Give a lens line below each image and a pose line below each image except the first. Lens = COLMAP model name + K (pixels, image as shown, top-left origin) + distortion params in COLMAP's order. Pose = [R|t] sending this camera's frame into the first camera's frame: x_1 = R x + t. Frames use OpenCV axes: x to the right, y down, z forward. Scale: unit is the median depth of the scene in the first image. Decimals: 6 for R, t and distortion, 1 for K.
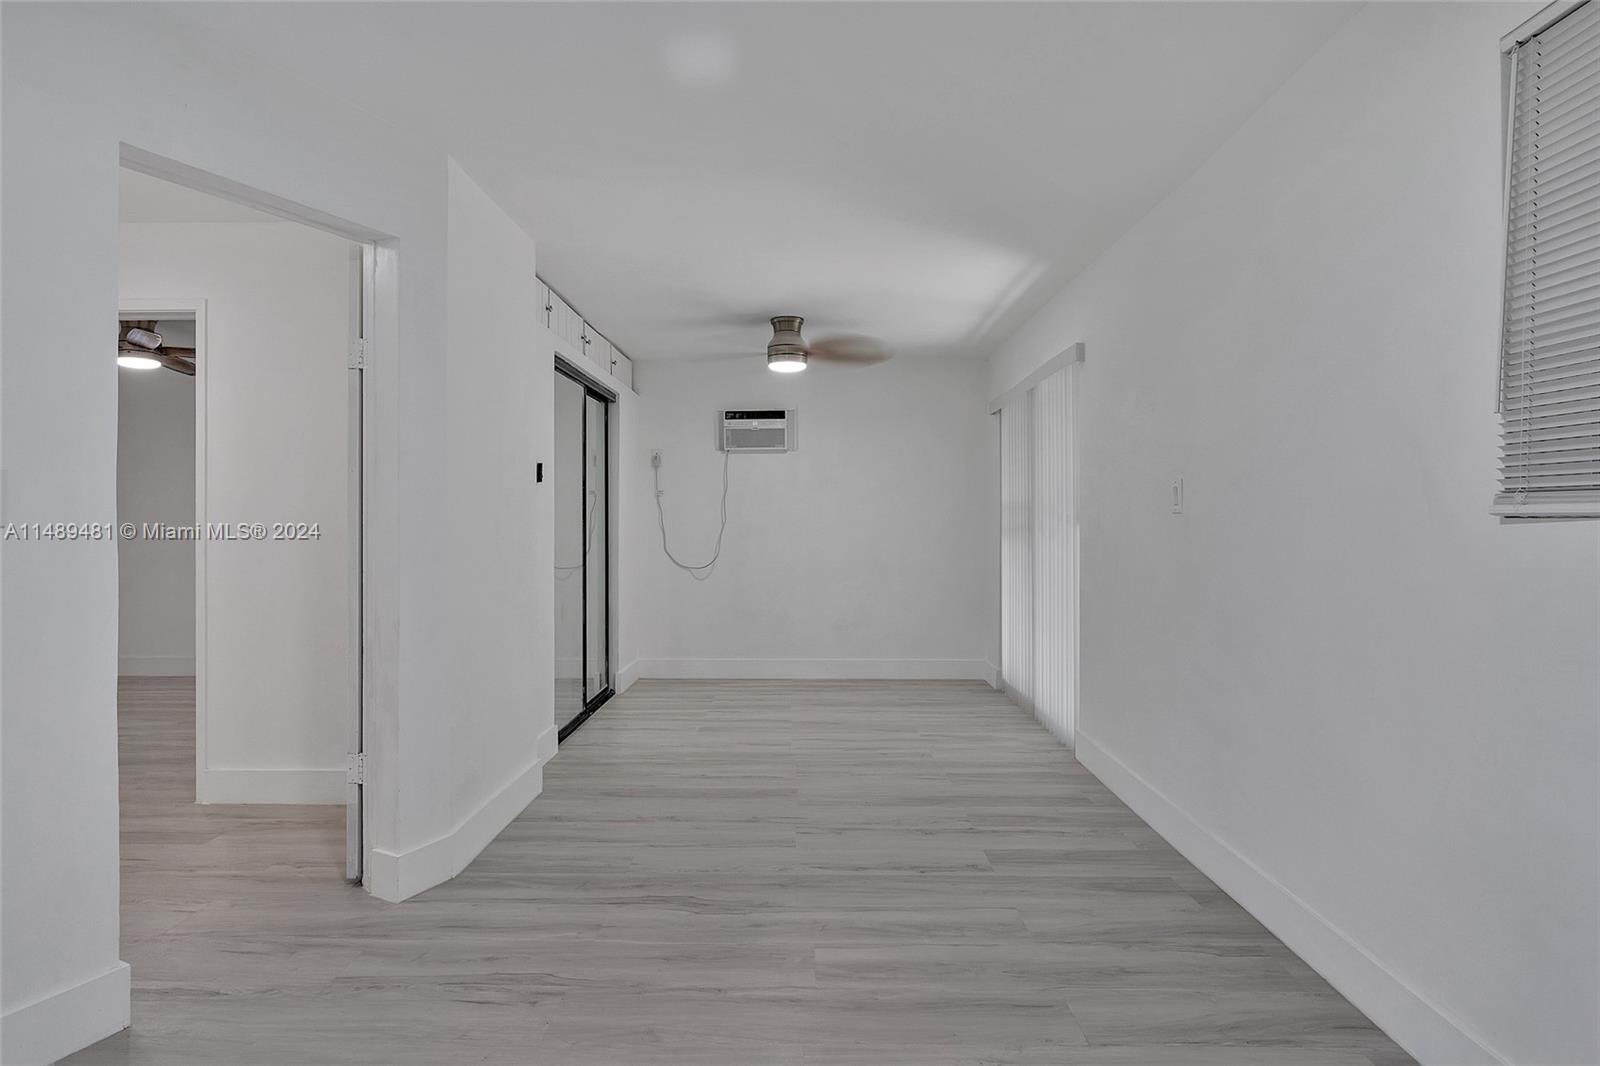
lens RADIAL K [[870.2, 0, 790.7], [0, 870.2, 510.0], [0, 0, 1]] dist [-0.003175, 0.000403]
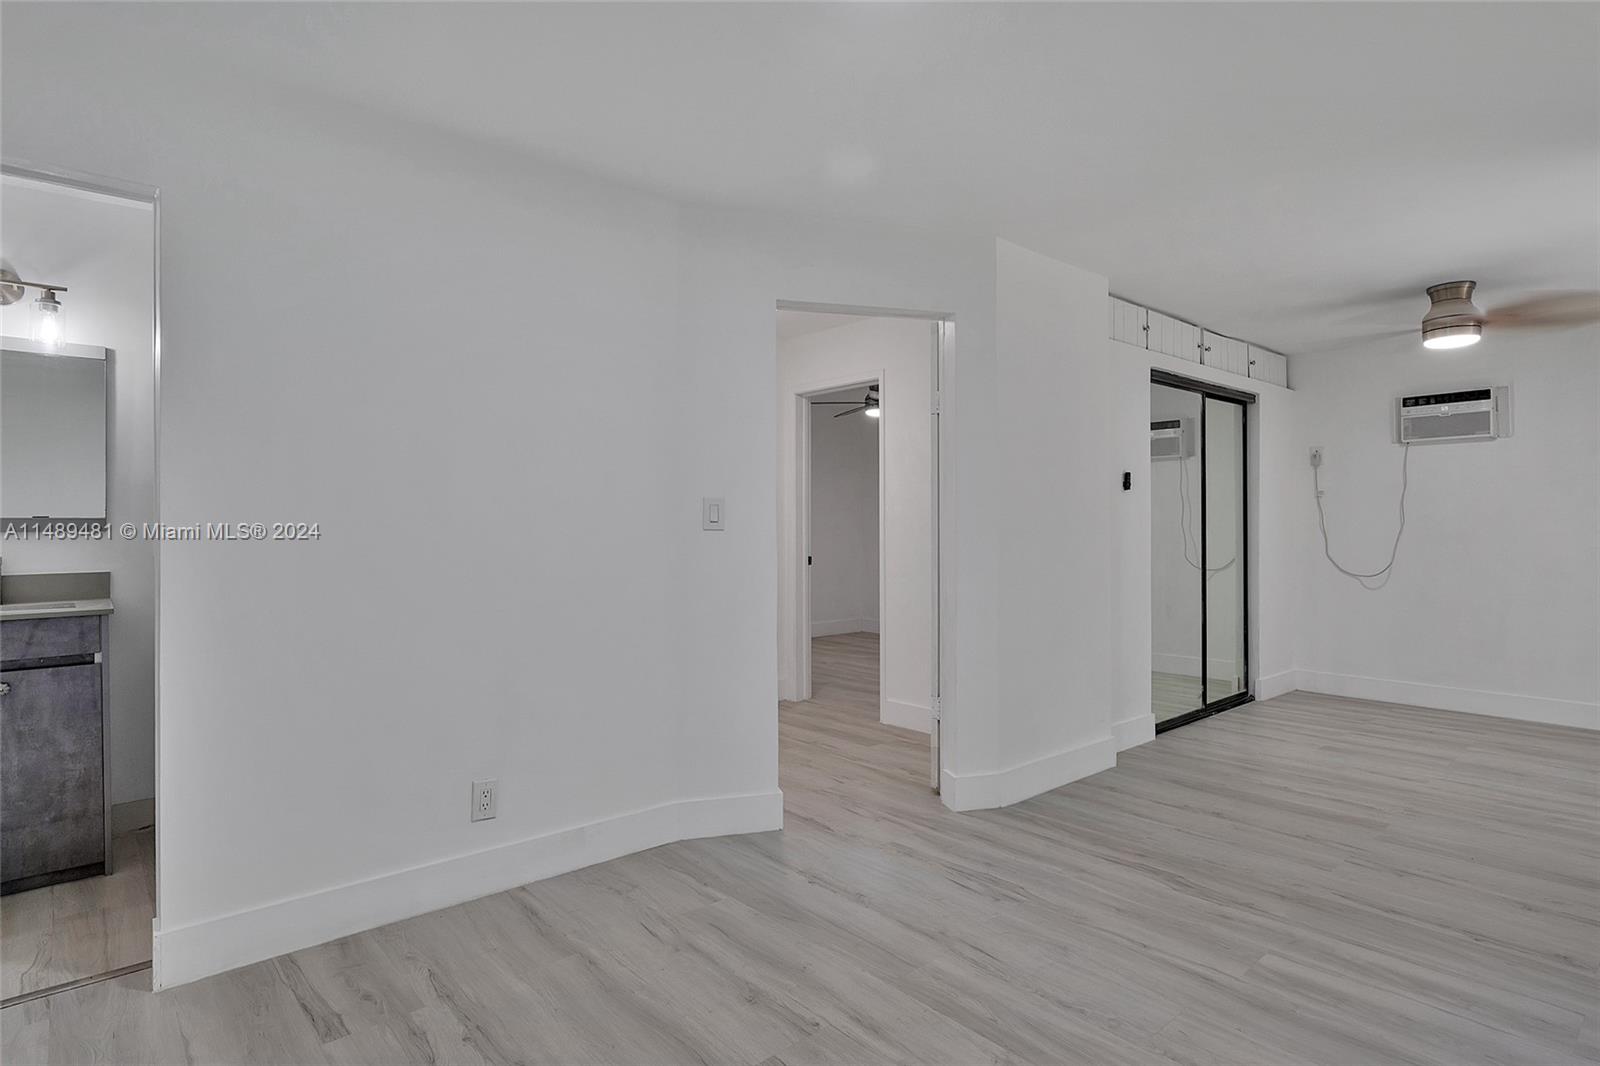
lens RADIAL K [[843.4, 0, 800.0], [0, 843.4, 533.0], [0, 0, 1]] dist [0.001266, 0.002309]
pose [[0.676918, 0.008603, -0.736008, 0.285127], [0.010925, 0.999704, 0.021733, -0.007032], [0.735977, -0.022753, 0.676624, -0.037617]]
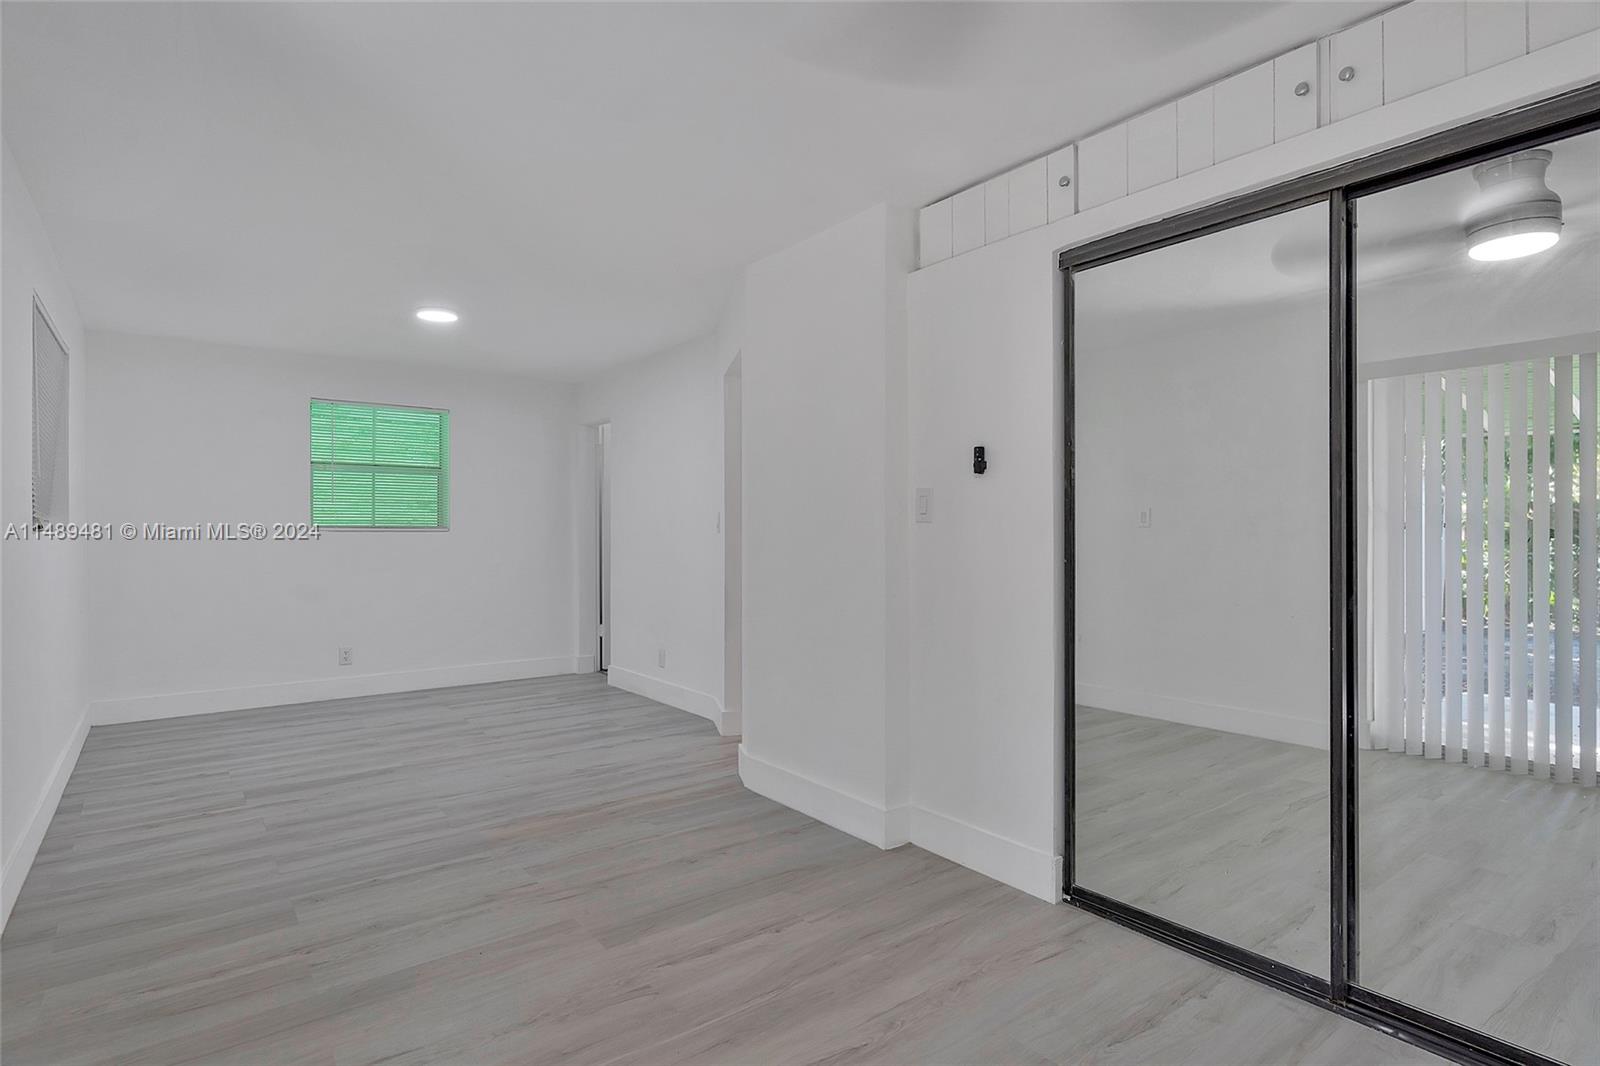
lens RADIAL K [[833.1, 0, 800.0], [0, 833.1, 533.0], [0, 0, 1]] dist [-0.001607, -0.018625]
pose [[-0.784649, -0.001292, -0.619940, 0.331411], [0.008877, 0.999872, -0.013319, 0.032707], [0.619877, -0.015954, -0.784537, 1.894391]]
